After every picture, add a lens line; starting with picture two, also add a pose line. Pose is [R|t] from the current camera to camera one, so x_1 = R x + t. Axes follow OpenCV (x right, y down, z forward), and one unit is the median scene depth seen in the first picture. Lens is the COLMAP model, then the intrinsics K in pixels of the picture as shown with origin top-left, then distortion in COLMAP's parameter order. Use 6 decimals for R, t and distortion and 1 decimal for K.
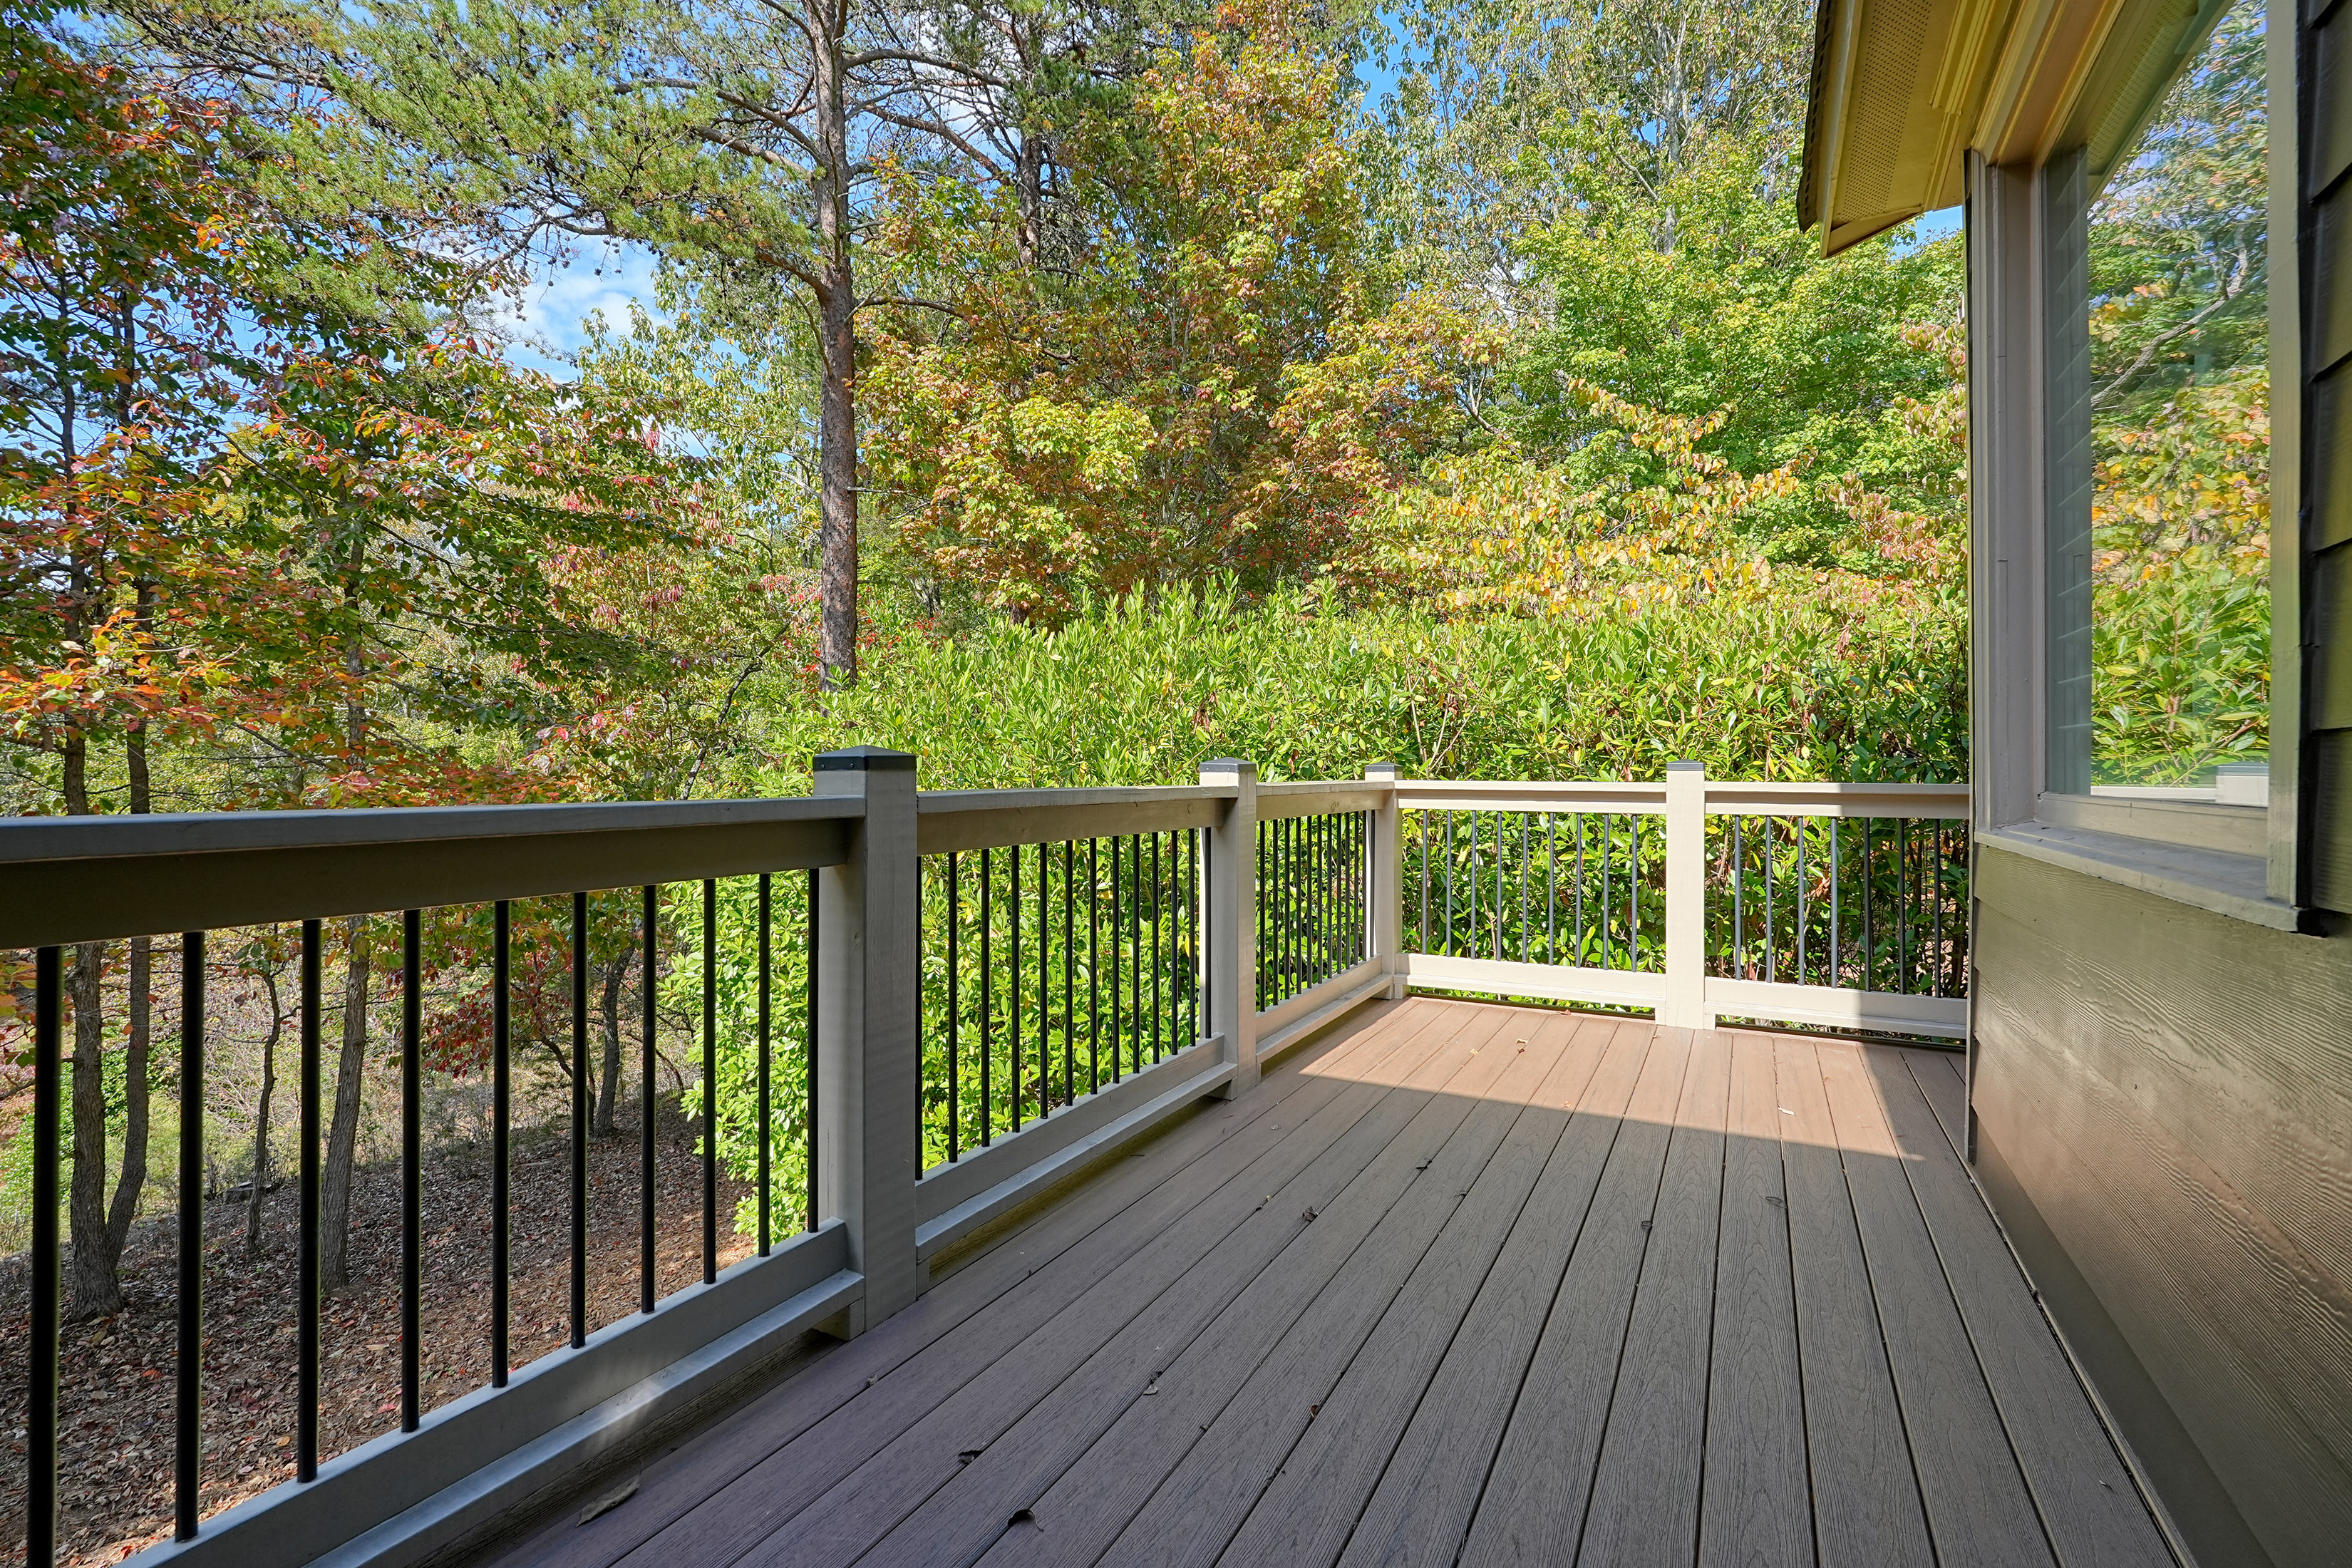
lens RADIAL K [[1056.5, 0, 1177.9], [0, 1056.5, 771.2], [0, 0, 1]] dist [-0.017120, 0.000154]
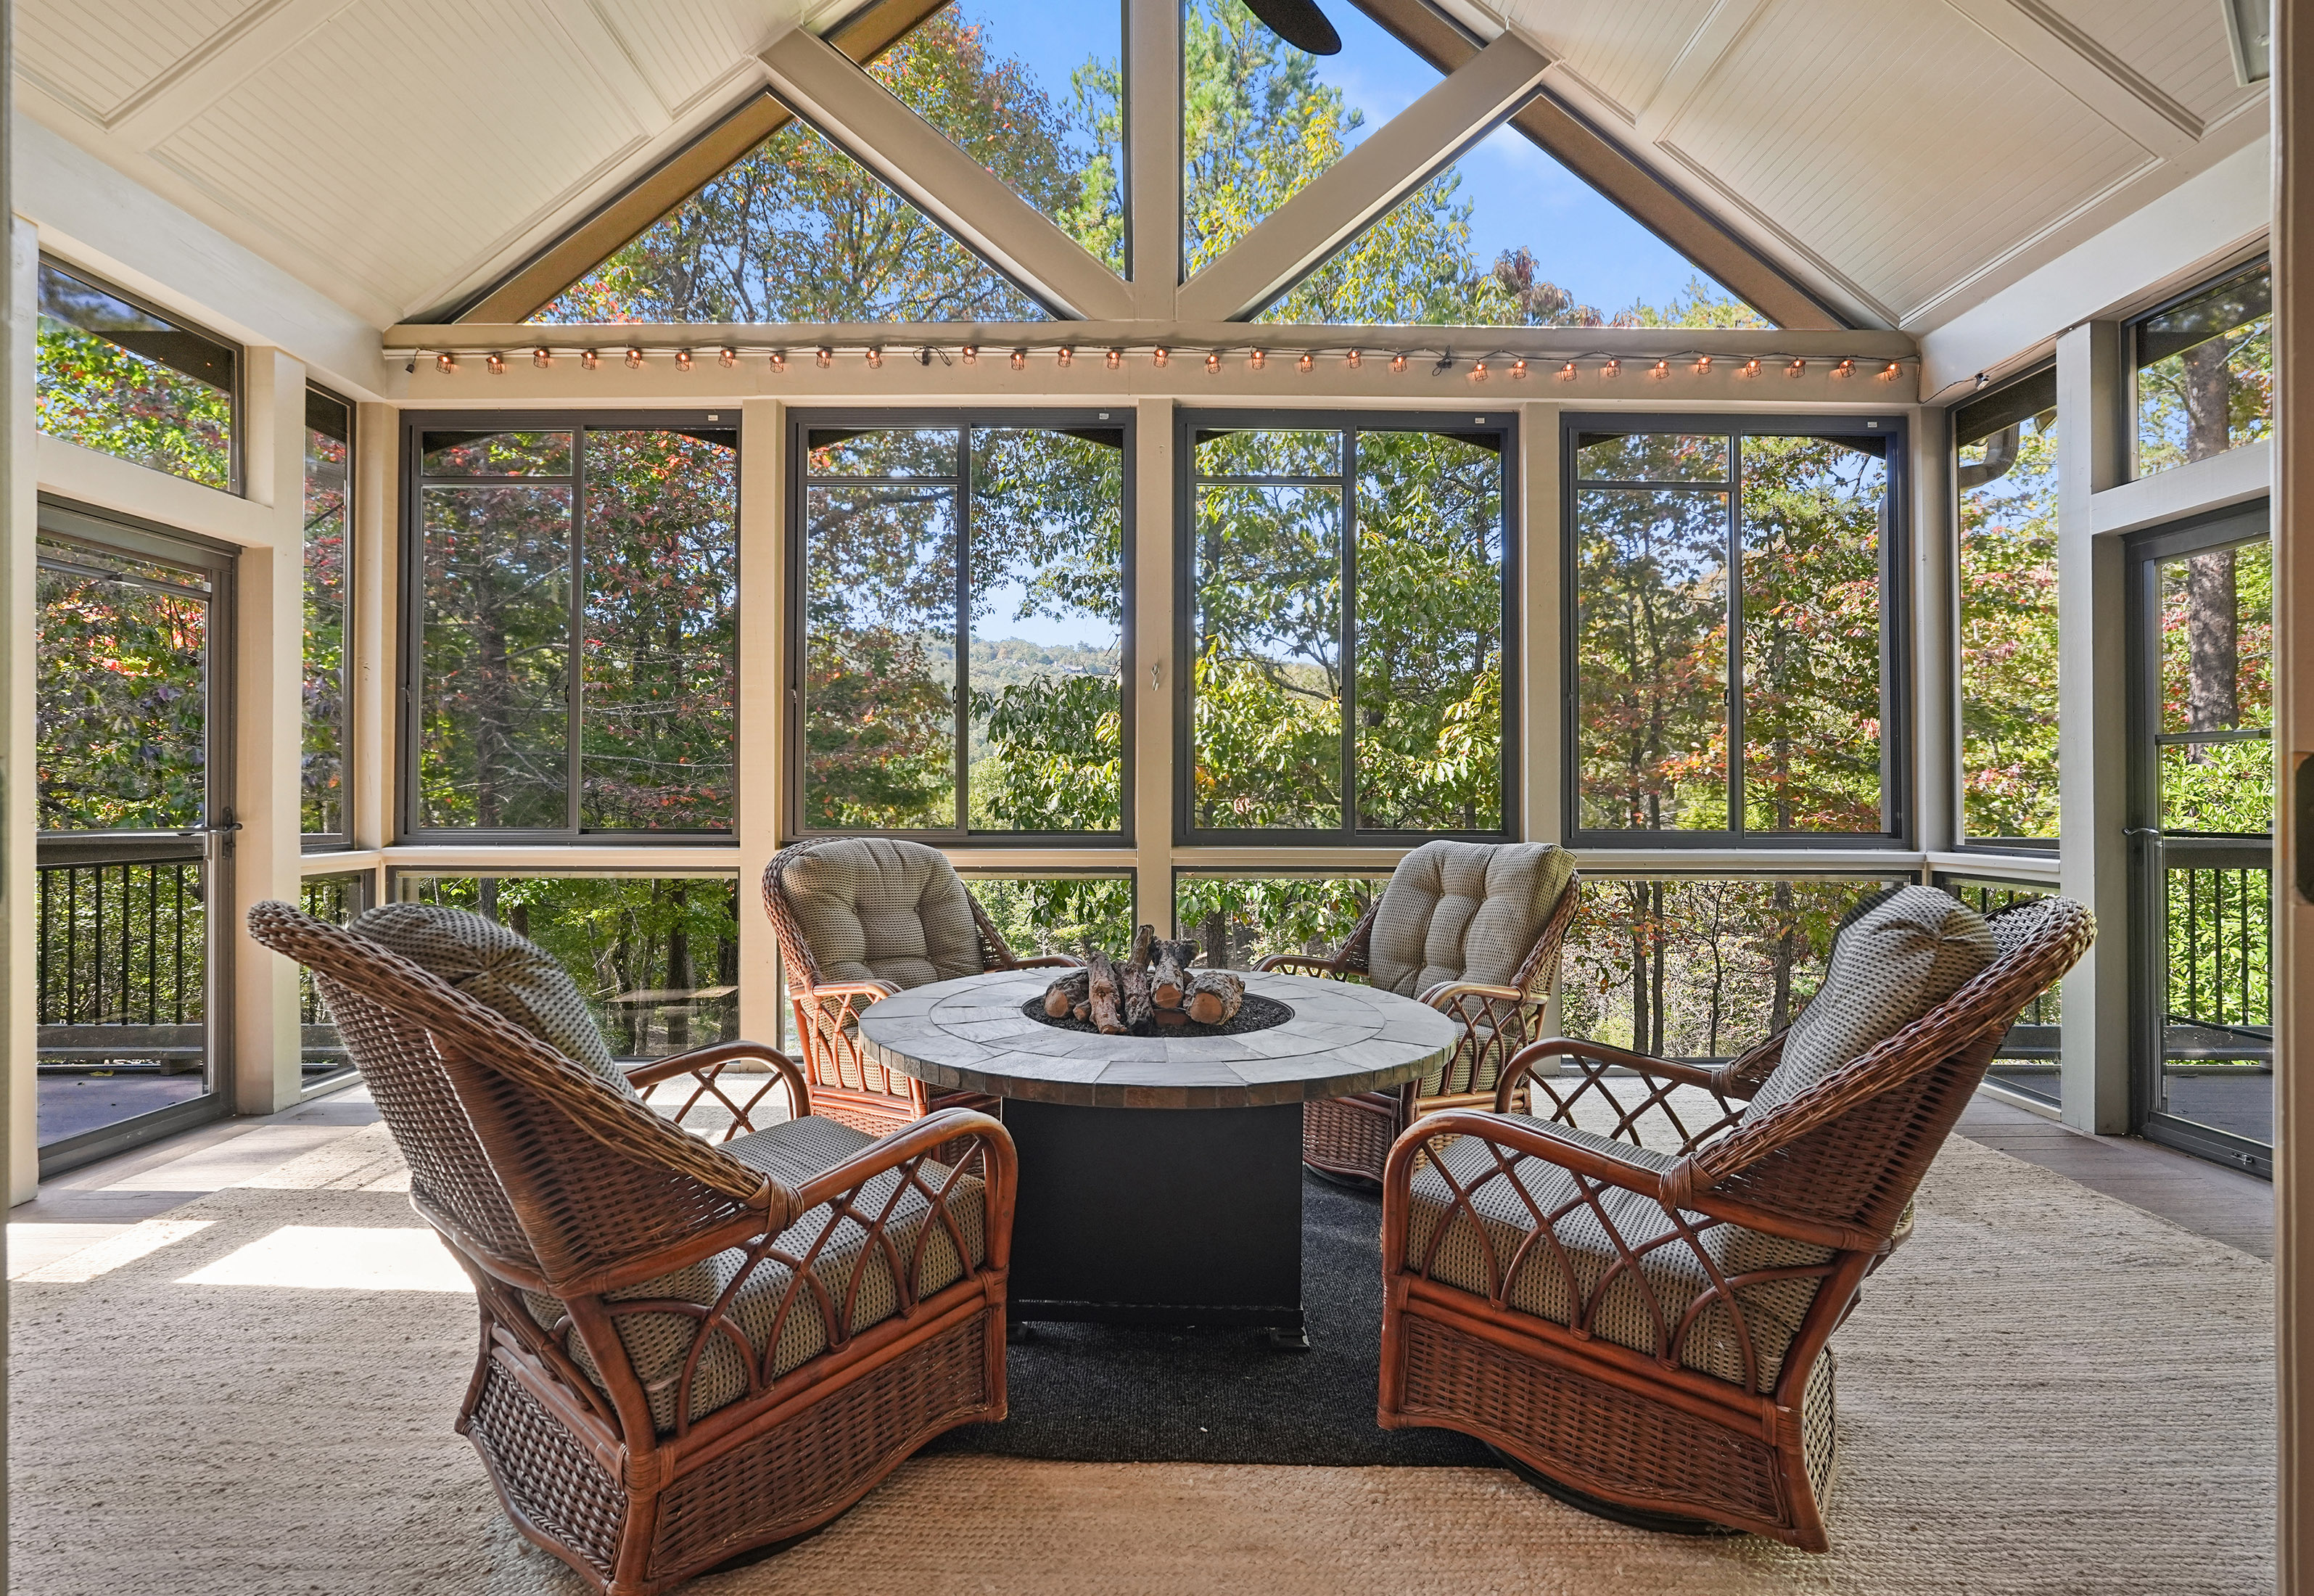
lens RADIAL K [[1069.5, 0, 1155.7], [0, 1069.5, 787.8], [0, 0, 1]] dist [-0.004407, -0.000649]
pose [[0.474370, -0.006061, -0.880305, 0.209997], [0.001679, 0.999981, -0.005980, -0.029079], [0.880324, 0.001359, 0.474371, -0.821518]]
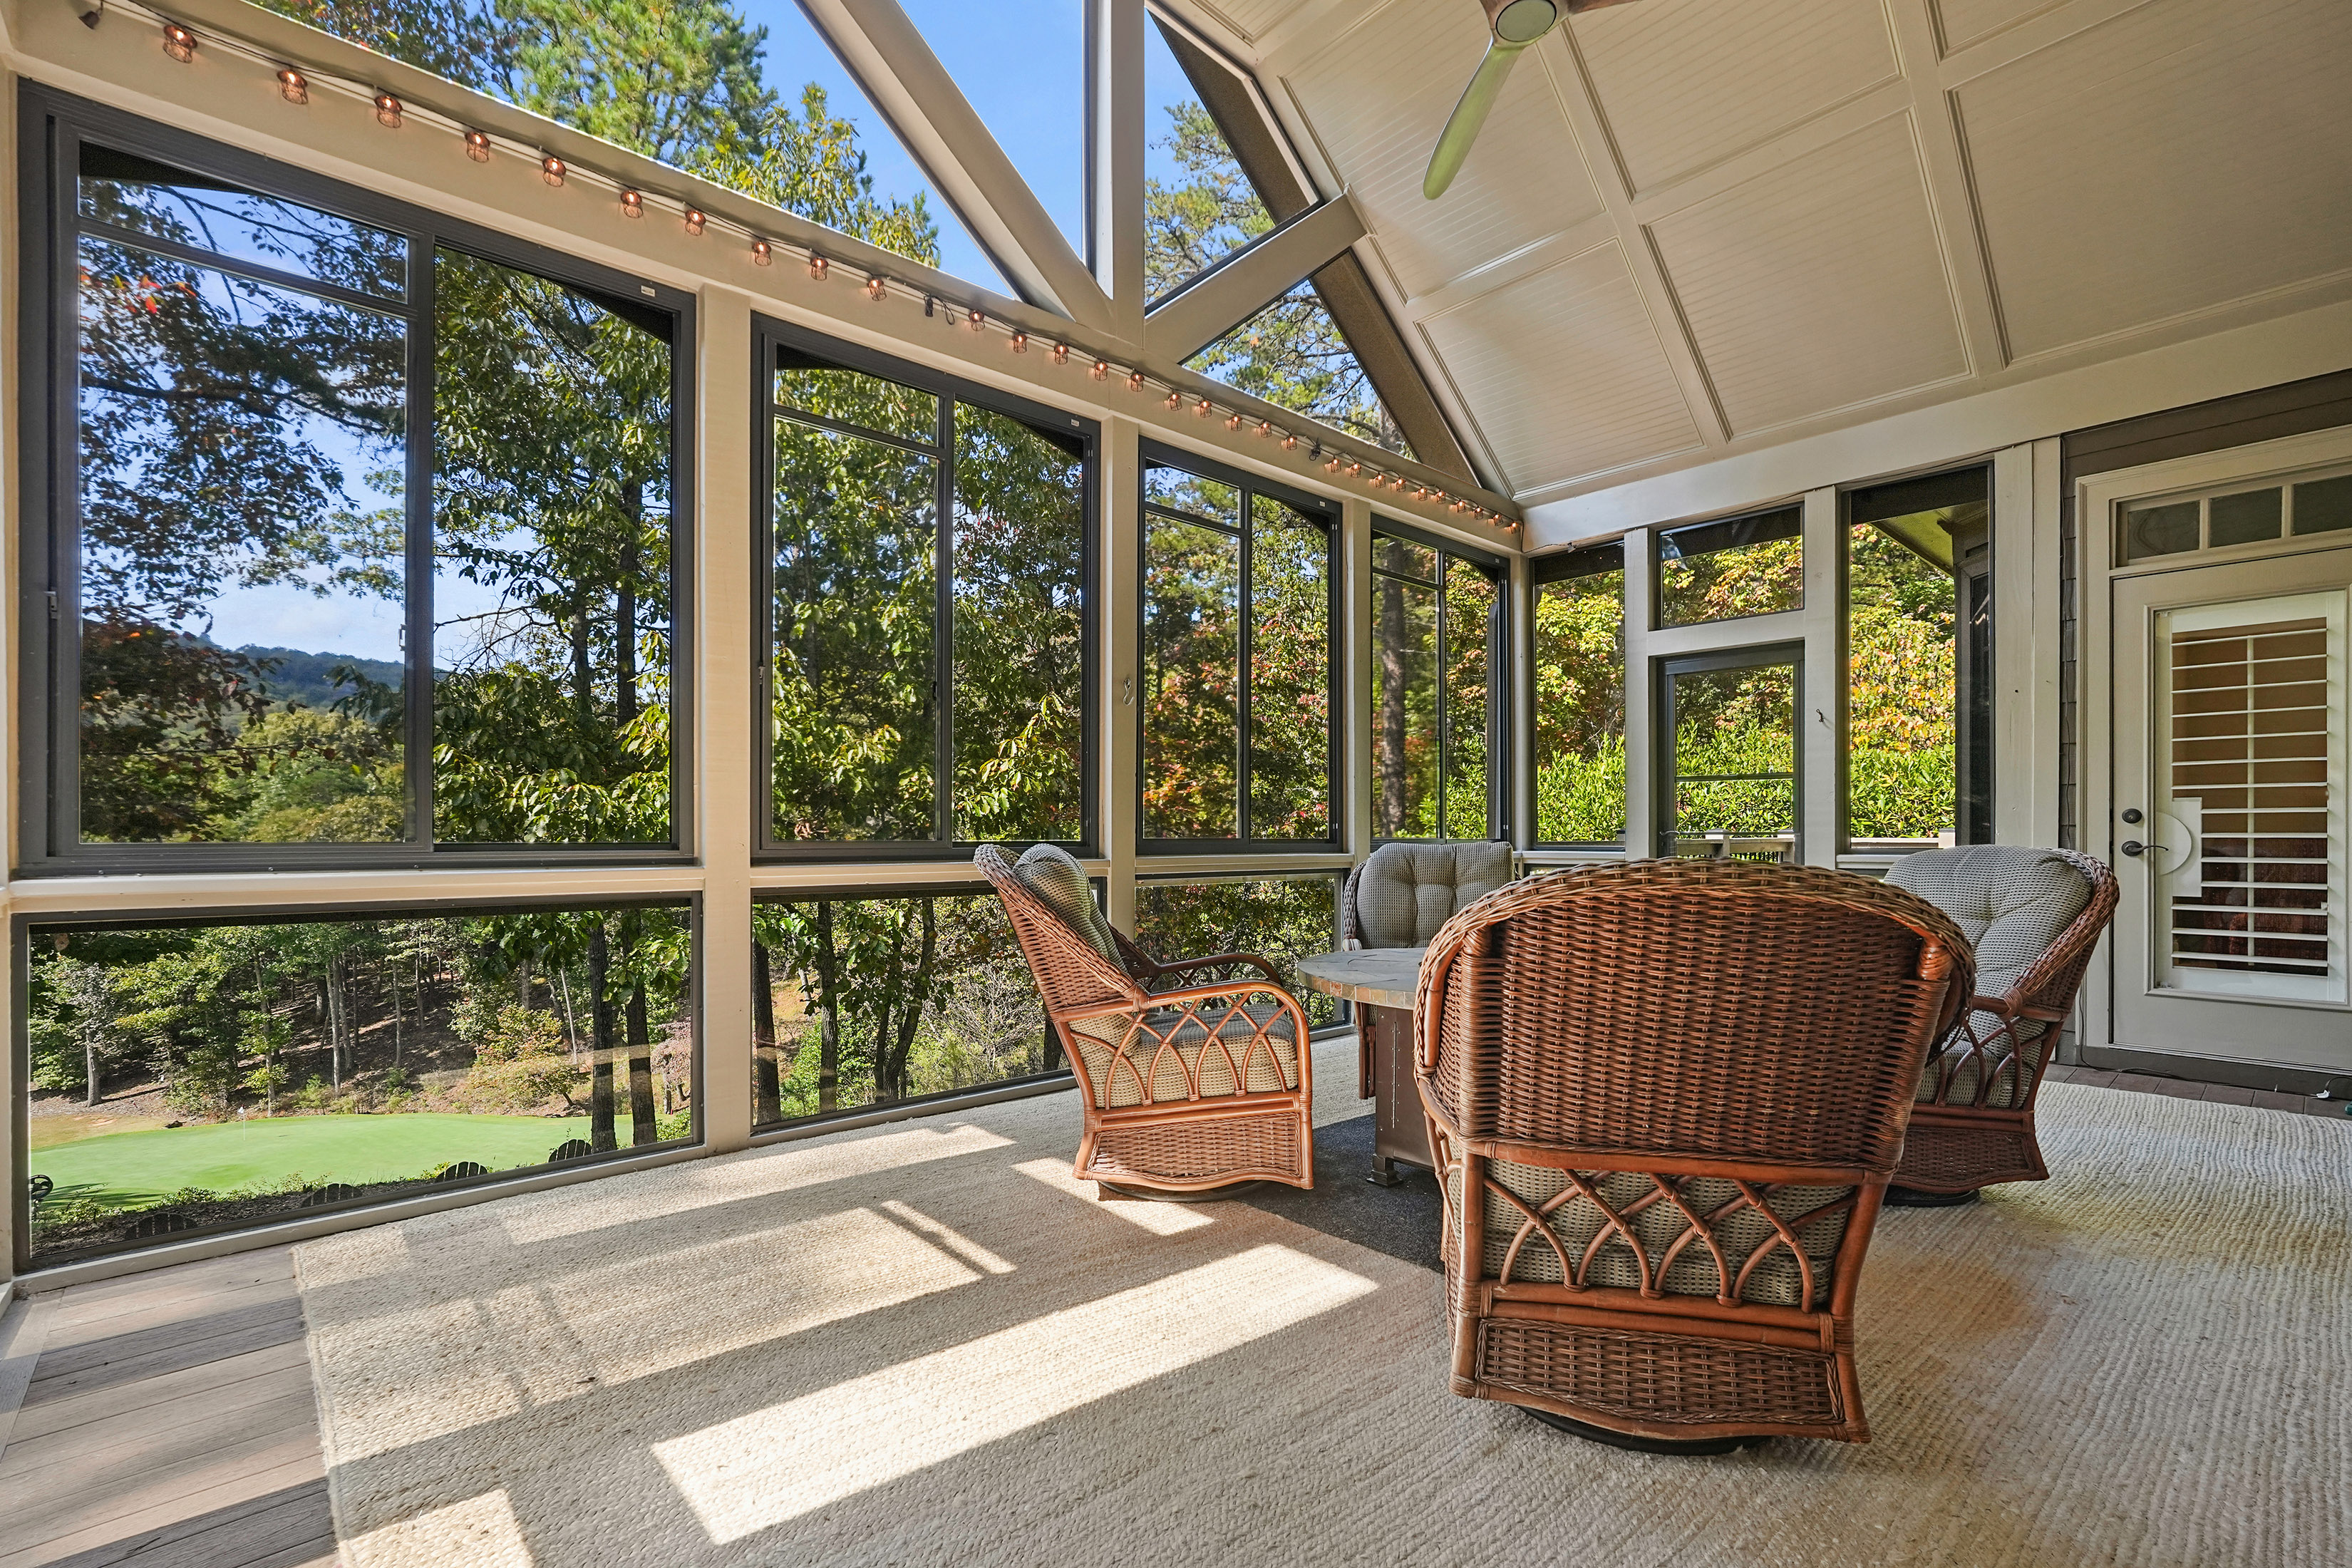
lens RADIAL K [[1056.5, 0, 1156.6], [0, 1056.5, 831.4], [0, 0, 1]] dist [-0.017120, 0.000154]
pose [[0.936162, -0.000934, -0.351568, -0.214242], [0.001891, 0.999995, 0.002377, -0.008994], [0.351564, -0.002889, 0.936159, -1.218906]]
